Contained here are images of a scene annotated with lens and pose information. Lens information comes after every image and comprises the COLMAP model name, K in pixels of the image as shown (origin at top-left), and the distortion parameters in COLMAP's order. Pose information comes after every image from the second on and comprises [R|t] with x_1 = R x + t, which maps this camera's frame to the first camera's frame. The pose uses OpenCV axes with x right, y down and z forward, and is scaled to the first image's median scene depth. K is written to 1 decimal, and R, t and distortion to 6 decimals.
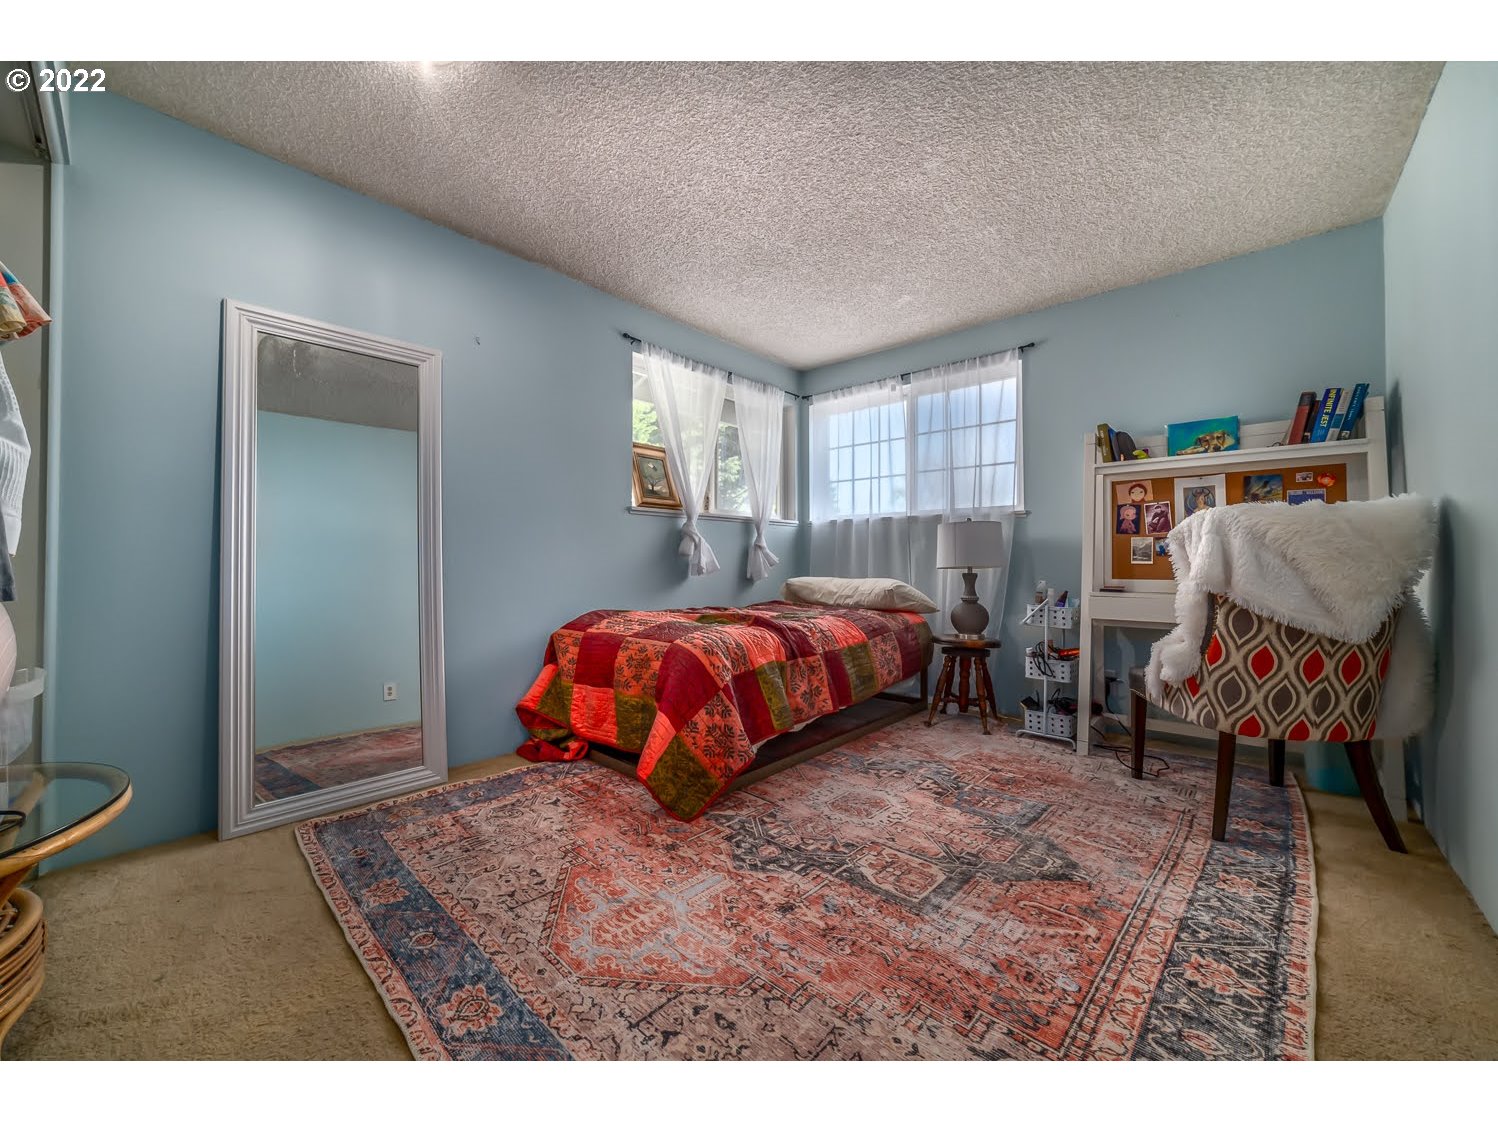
lens RADIAL K [[572.8, 0, 743.2], [0, 572.8, 556.7], [0, 0, 1]] dist [-0.017512, 0.005368]
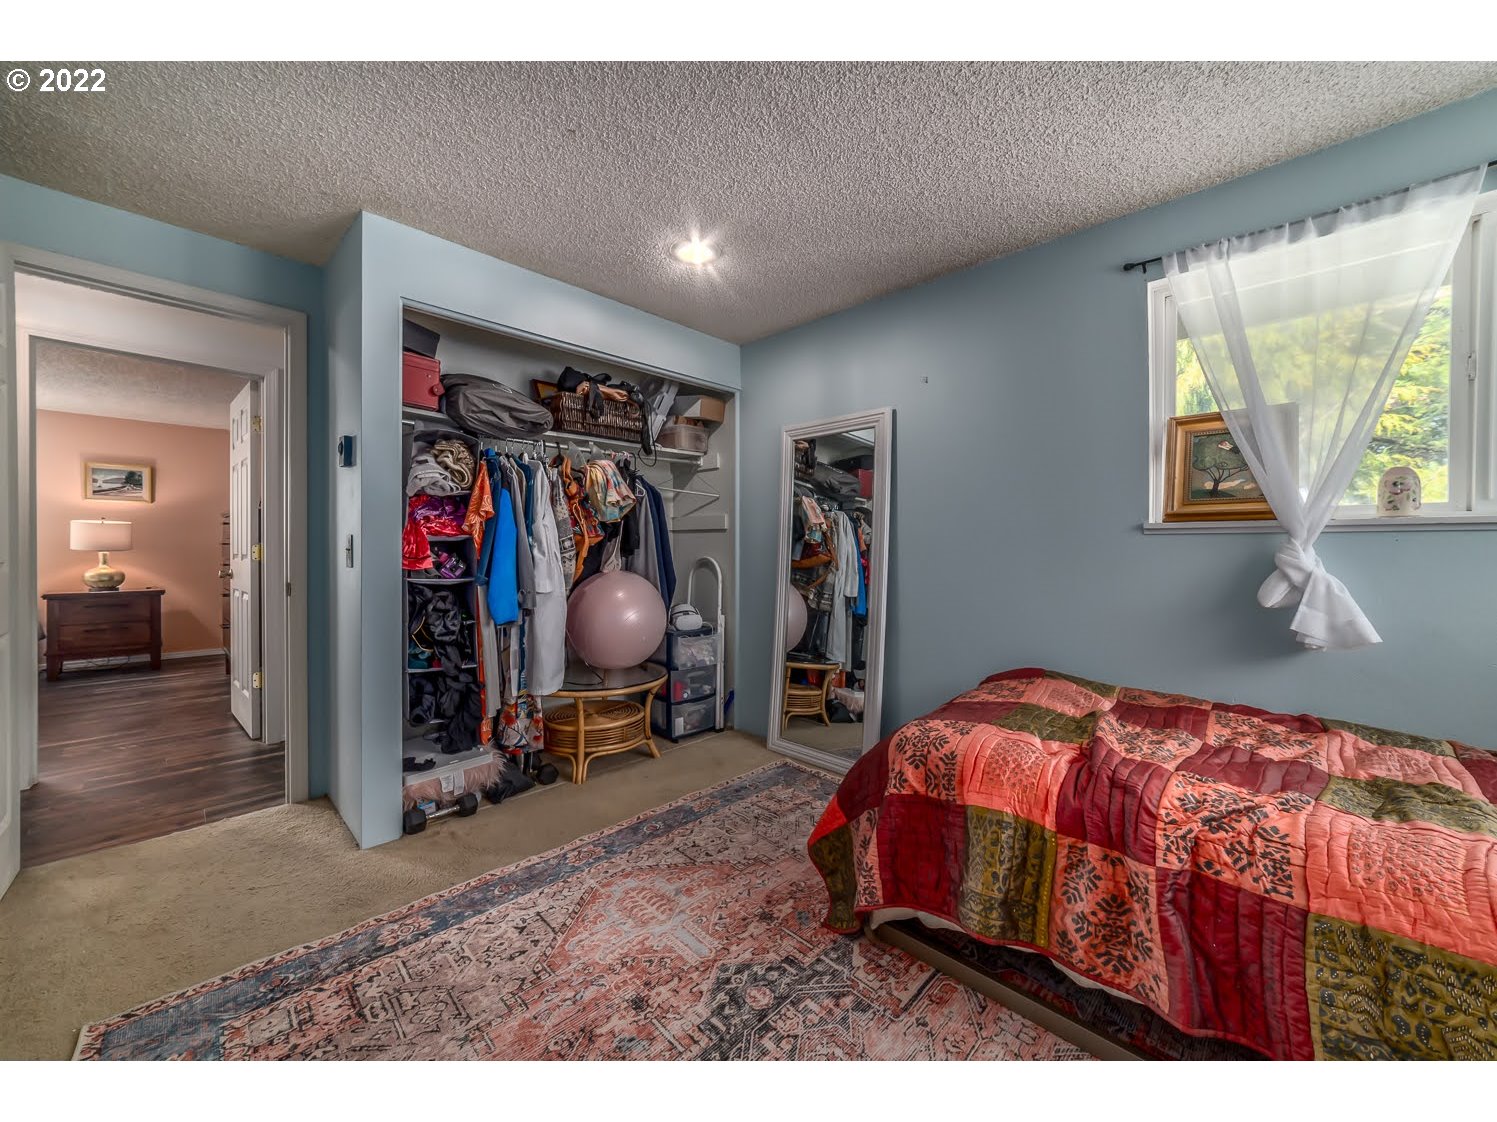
lens RADIAL K [[572.4, 0, 745.4], [0, 572.4, 558.0], [0, 0, 1]] dist [-0.017512, 0.005368]
pose [[-0.037350, 0.012383, -0.999226, 0.813152], [0.003728, 0.999918, 0.012252, -0.101846], [0.999295, -0.003267, -0.037393, 0.996044]]
